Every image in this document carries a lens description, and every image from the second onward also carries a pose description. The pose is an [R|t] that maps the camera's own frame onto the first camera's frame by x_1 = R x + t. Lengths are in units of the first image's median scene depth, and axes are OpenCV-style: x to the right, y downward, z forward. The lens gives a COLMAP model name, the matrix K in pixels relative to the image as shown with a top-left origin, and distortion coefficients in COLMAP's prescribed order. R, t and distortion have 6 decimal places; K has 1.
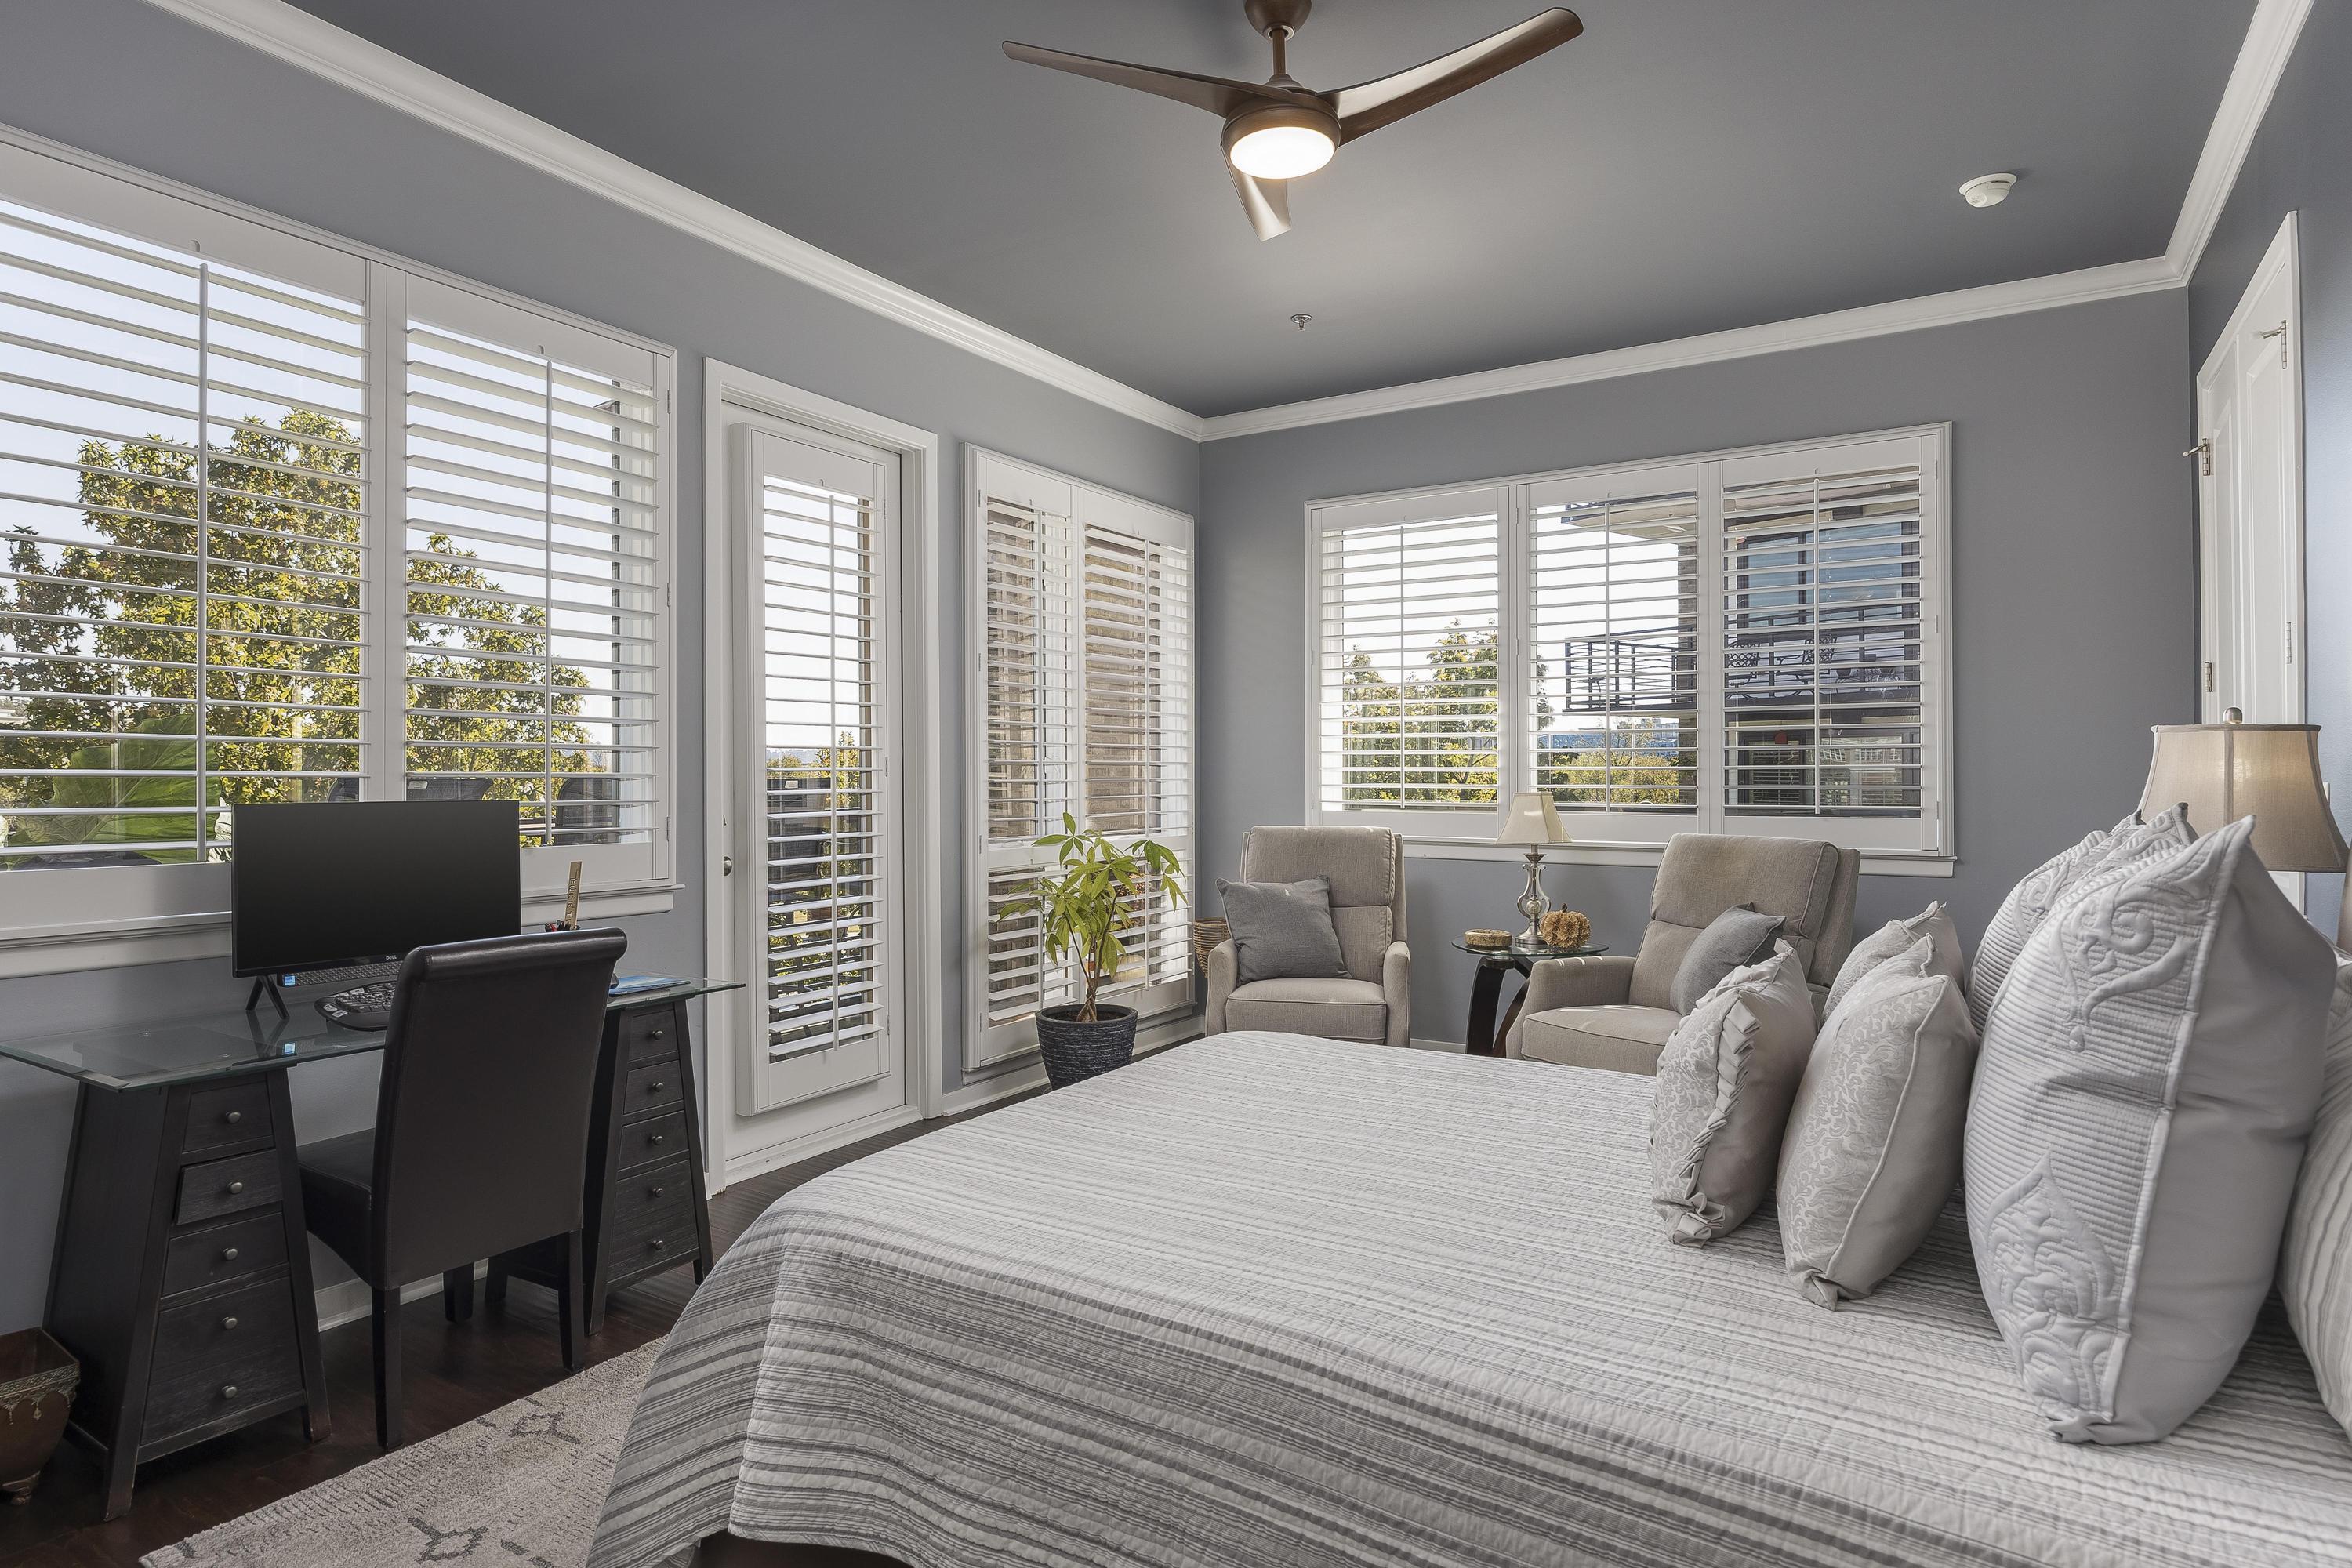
lens RADIAL K [[1265.7, 0, 1171.2], [0, 1265.7, 774.1], [0, 0, 1]] dist [-0.002167, -0.000180]
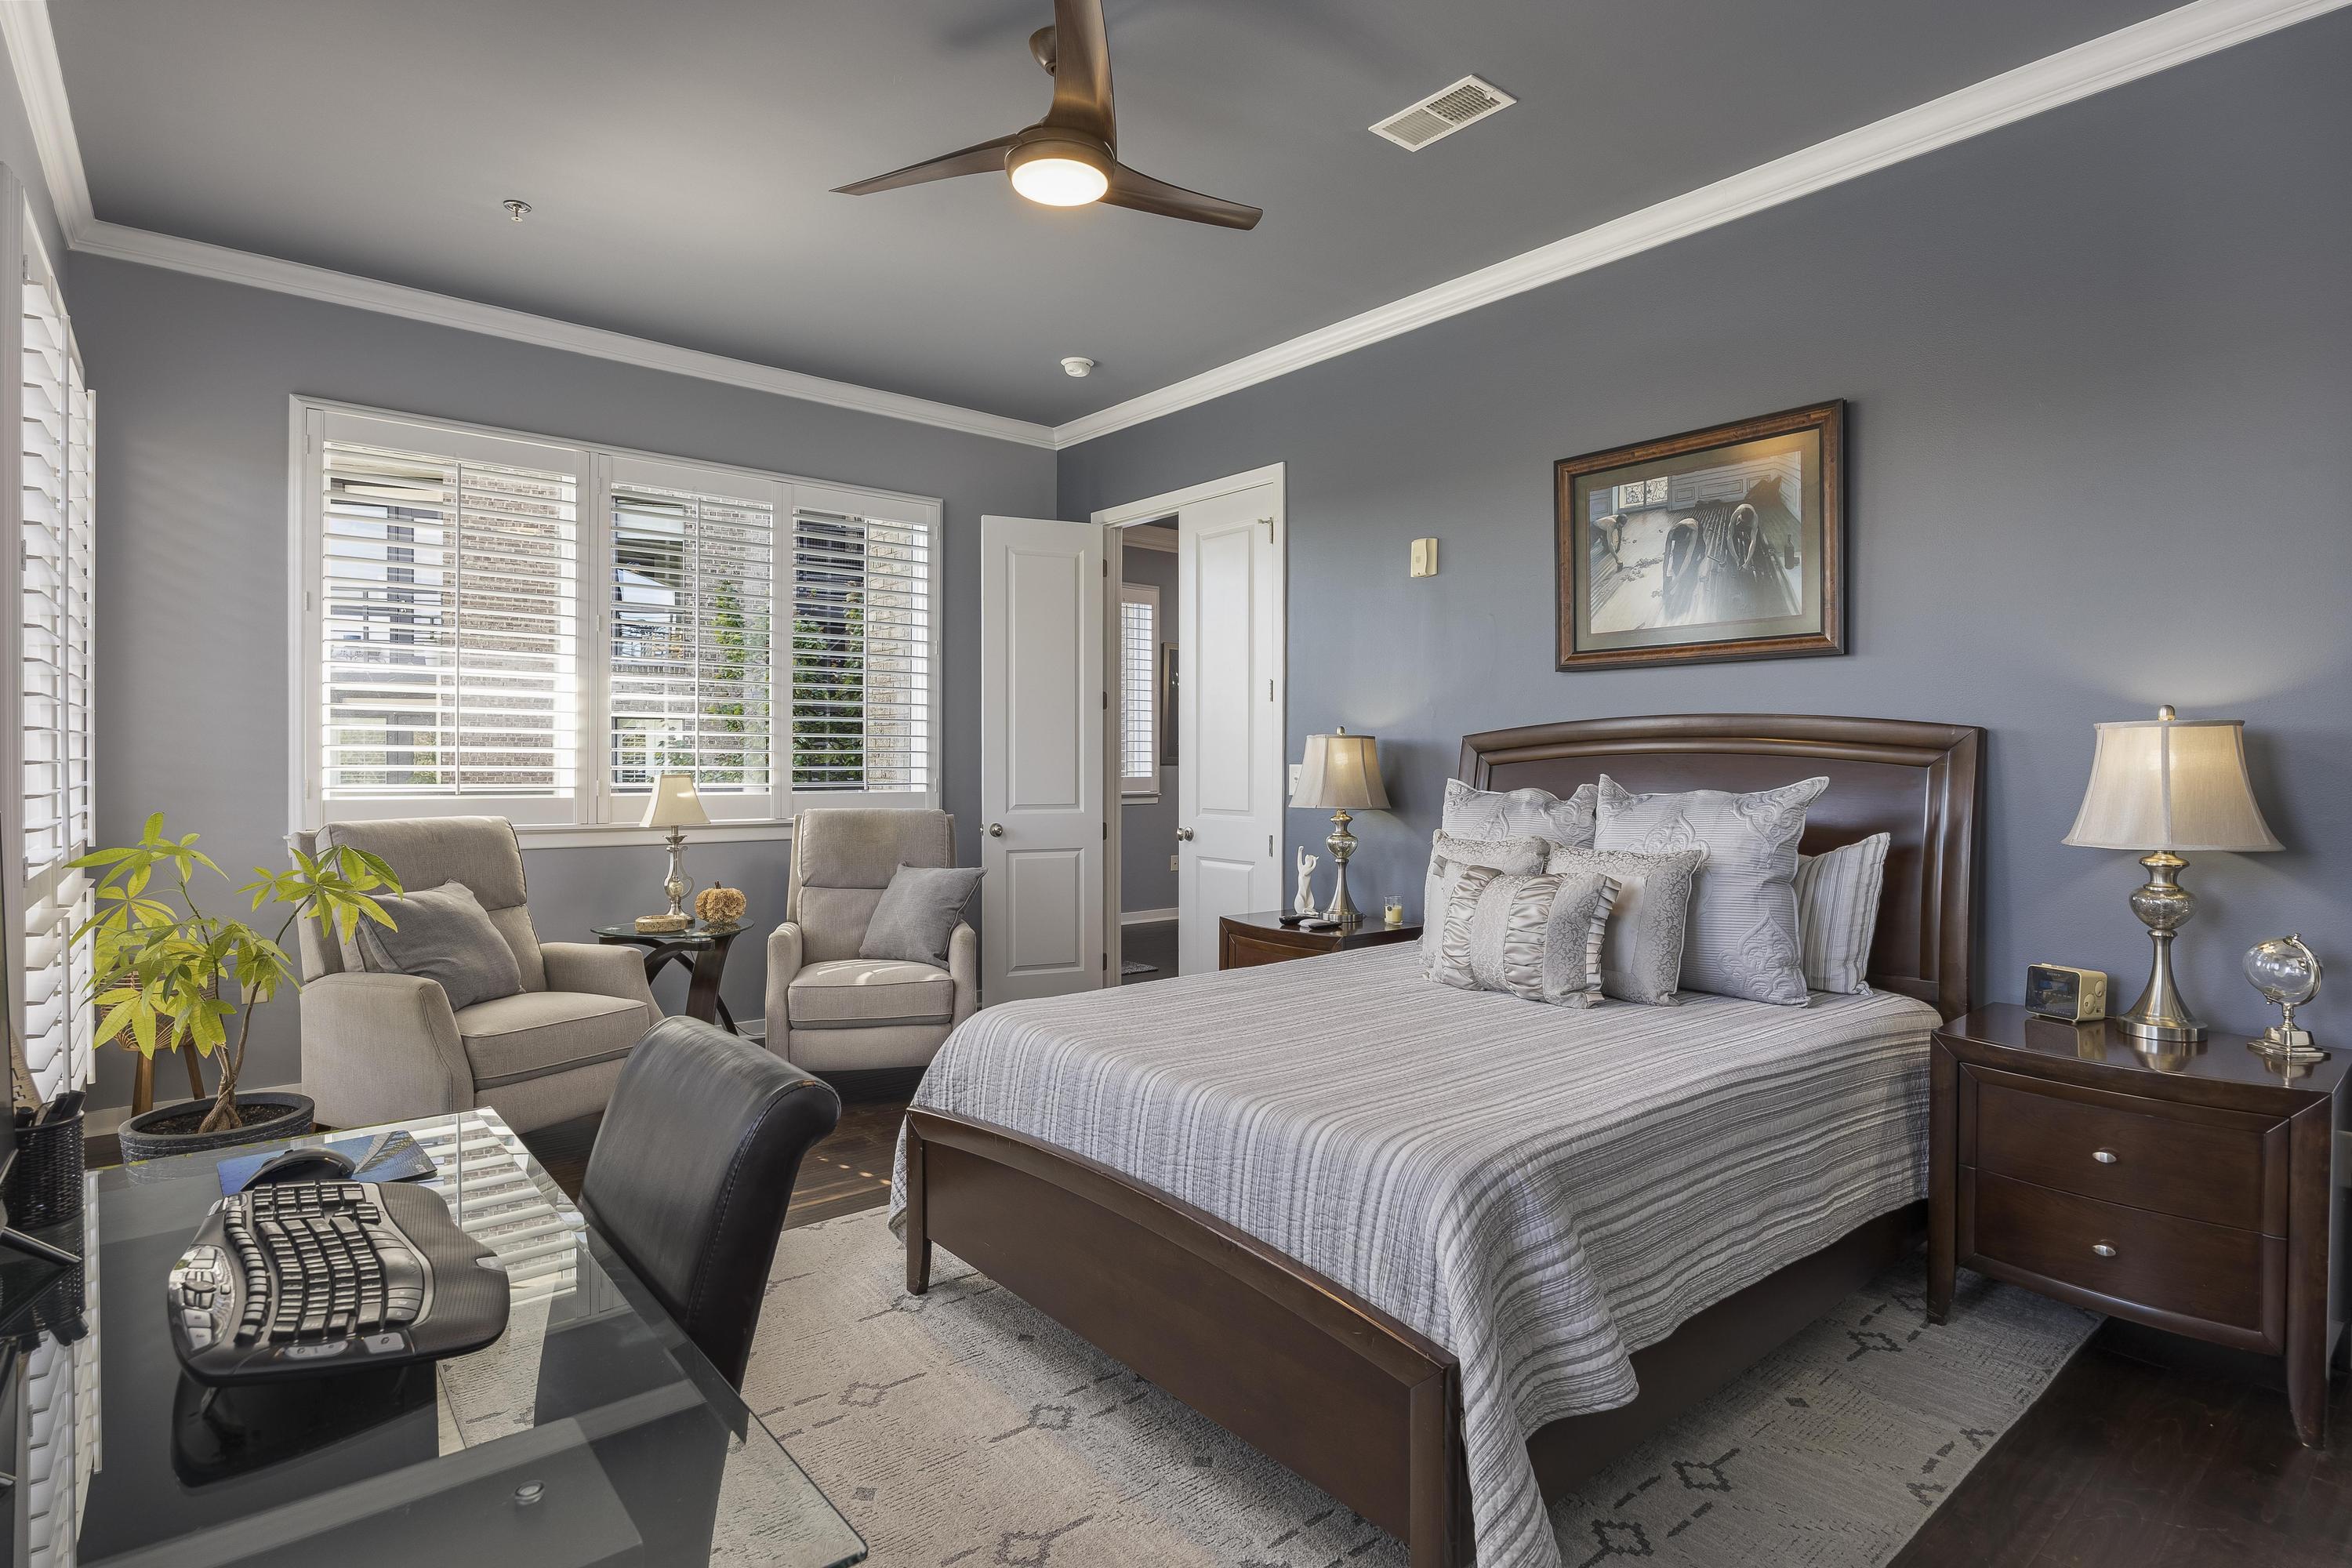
lens RADIAL K [[1179.4, 0, 1168.3], [0, 1179.4, 782.3], [0, 0, 1]] dist [-0.006567, -0.000731]
pose [[0.321601, -0.012911, 0.946787, -0.546300], [-0.008083, 0.999833, 0.016380, 0.002607], [-0.946841, -0.012921, 0.321443, 0.382576]]
